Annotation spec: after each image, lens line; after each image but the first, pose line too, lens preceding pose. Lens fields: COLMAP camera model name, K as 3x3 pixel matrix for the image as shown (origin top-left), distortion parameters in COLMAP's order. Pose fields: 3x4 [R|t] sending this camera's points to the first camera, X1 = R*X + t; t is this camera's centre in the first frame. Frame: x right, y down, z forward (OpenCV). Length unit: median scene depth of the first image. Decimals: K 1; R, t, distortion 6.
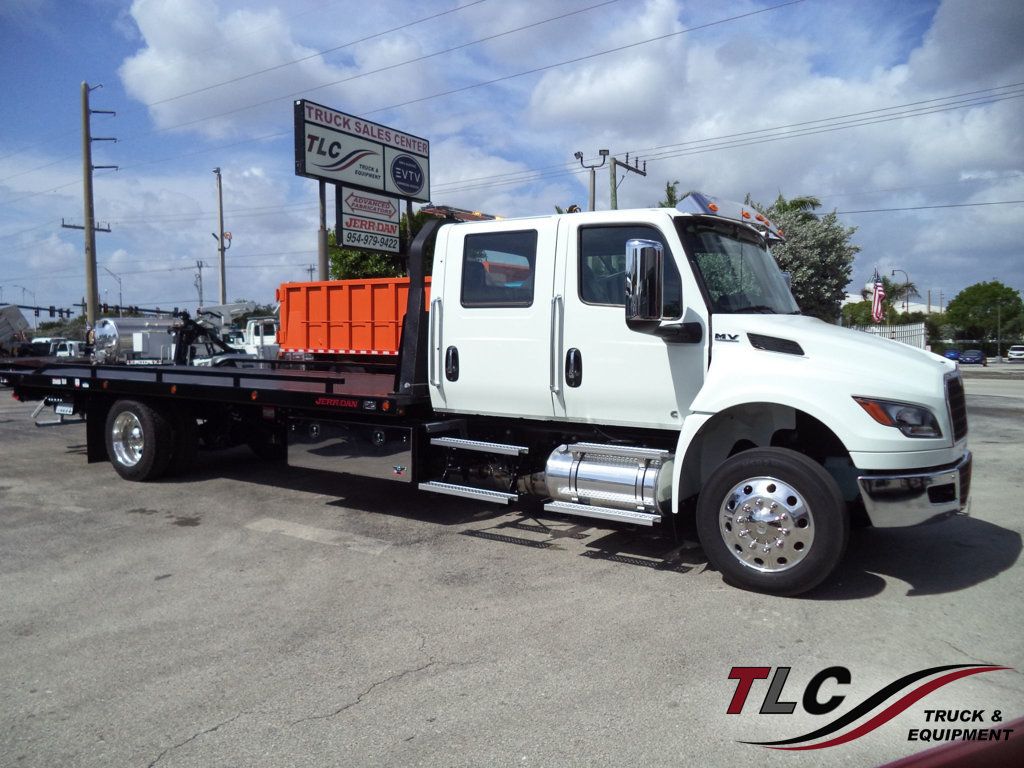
lens RADIAL K [[829.8, 0, 527.6], [0, 829.8, 384.1], [0, 0, 1]] dist [-0.022086, -0.006547]
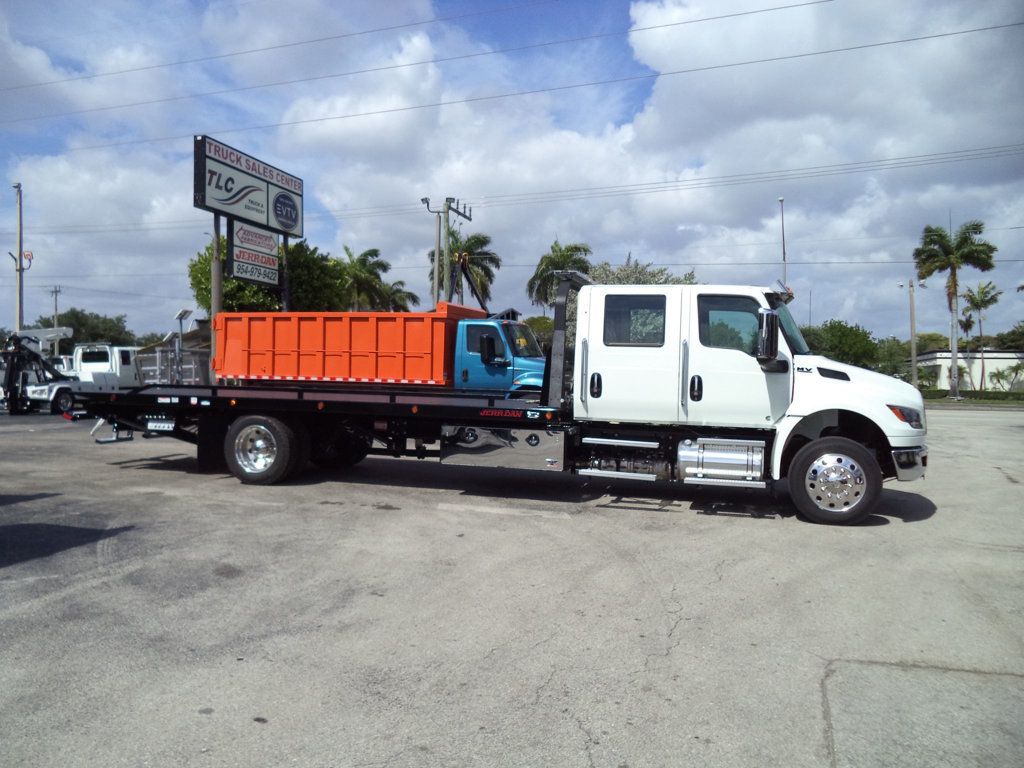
lens RADIAL K [[833.3, 0, 511.8], [0, 833.3, 409.0], [0, 0, 1]] dist [-0.056795, -0.003760]
pose [[0.956299, 0.000451, 0.292390, -0.202673], [0.002061, 0.999964, -0.008284, 0.008497], [-0.292383, 0.008525, 0.956263, -0.096684]]
